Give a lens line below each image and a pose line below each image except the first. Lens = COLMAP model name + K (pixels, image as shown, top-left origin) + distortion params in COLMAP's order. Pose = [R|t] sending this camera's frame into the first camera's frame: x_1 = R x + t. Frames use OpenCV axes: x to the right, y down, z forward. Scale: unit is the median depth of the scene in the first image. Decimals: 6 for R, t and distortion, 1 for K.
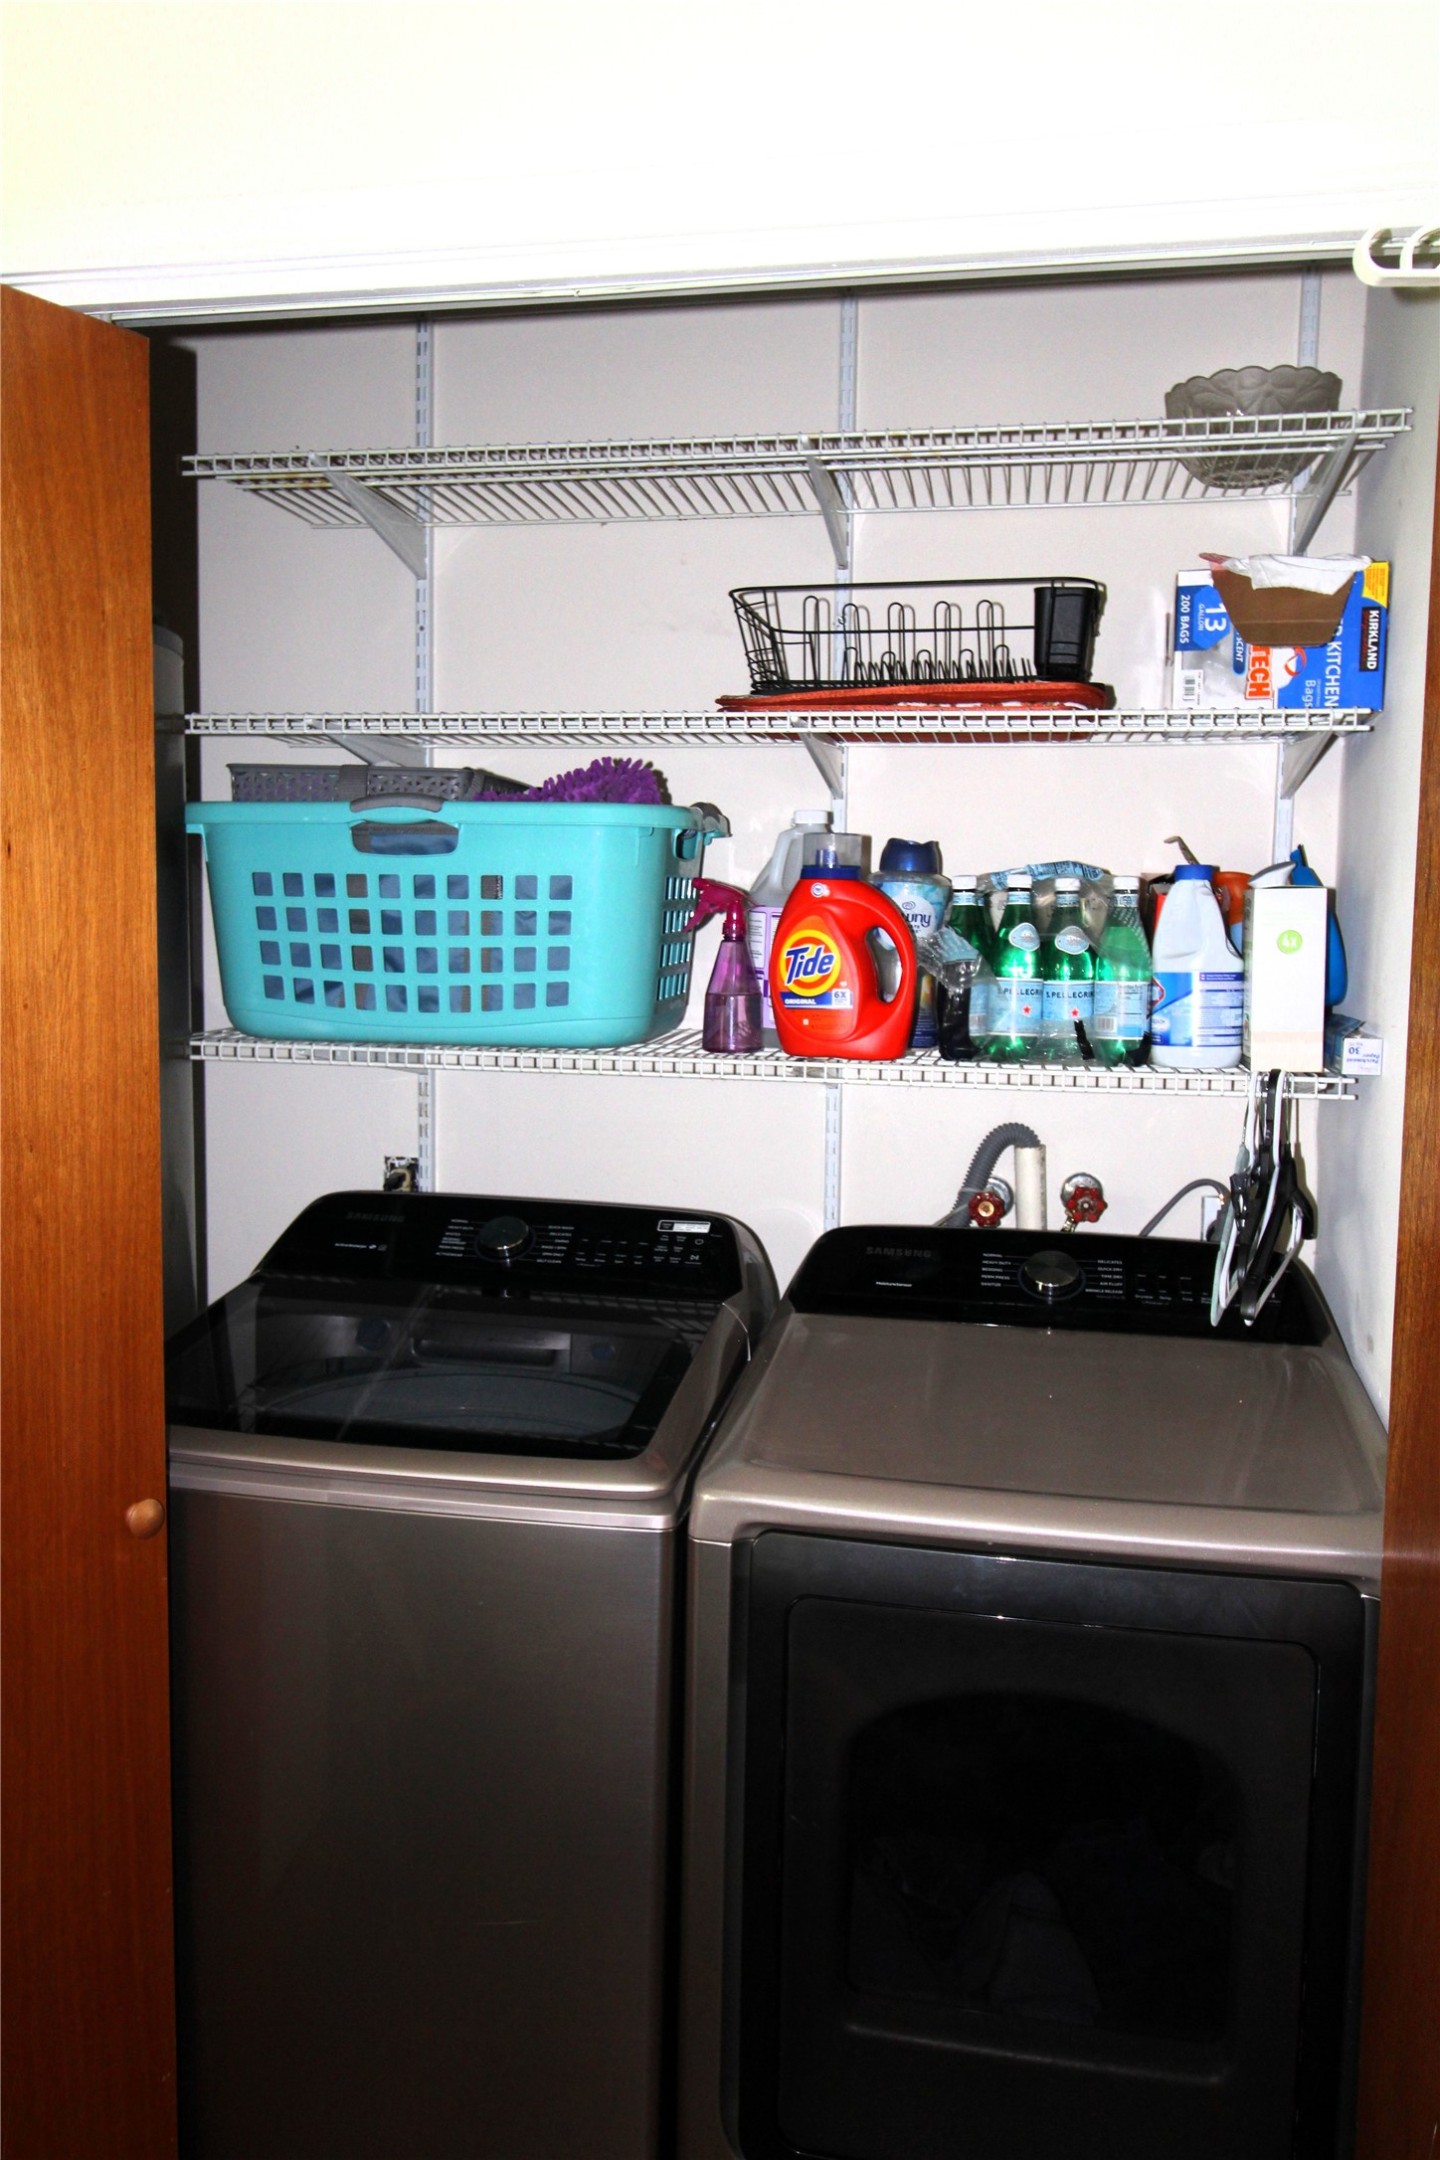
lens RADIAL K [[1689.3, 0, 728.8], [0, 1689.3, 1093.4], [0, 0, 1]] dist [0.005367, 0.008614]
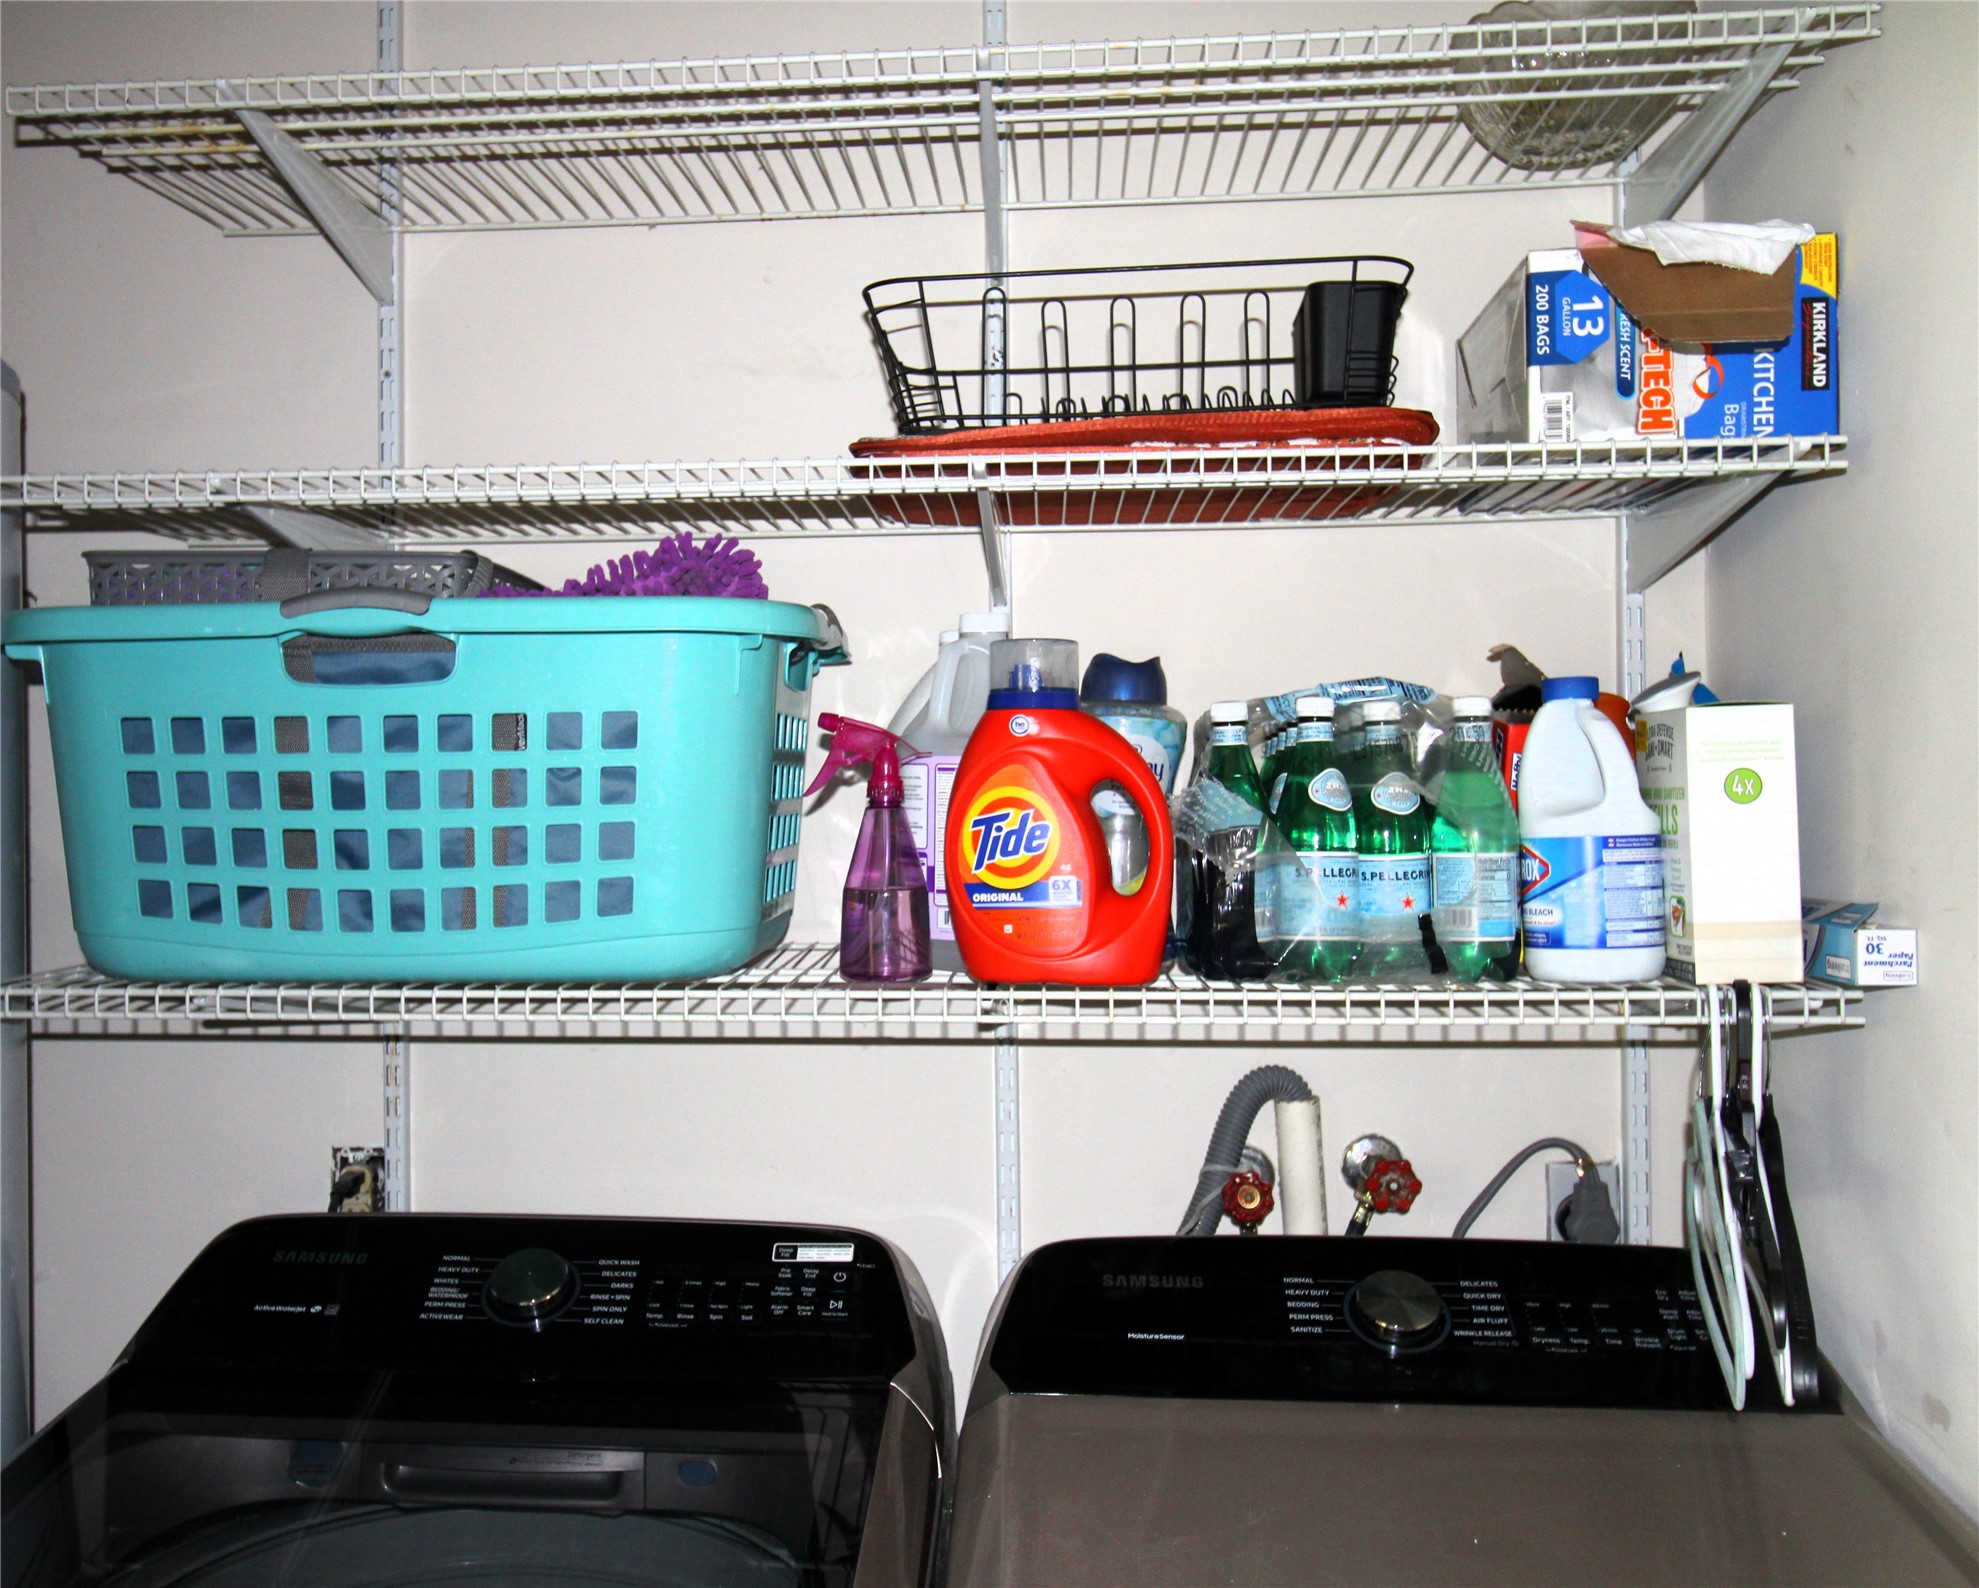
lens RADIAL K [[2153.3, 0, 986.7], [0, 2153.3, 780.4], [0, 0, 1]] dist [0.000415, 0.000000]
pose [[0.994854, -0.023034, 0.098668, -0.040934], [0.033689, 0.993610, -0.107723, -0.010094], [-0.095556, 0.110493, 0.989273, 0.178017]]
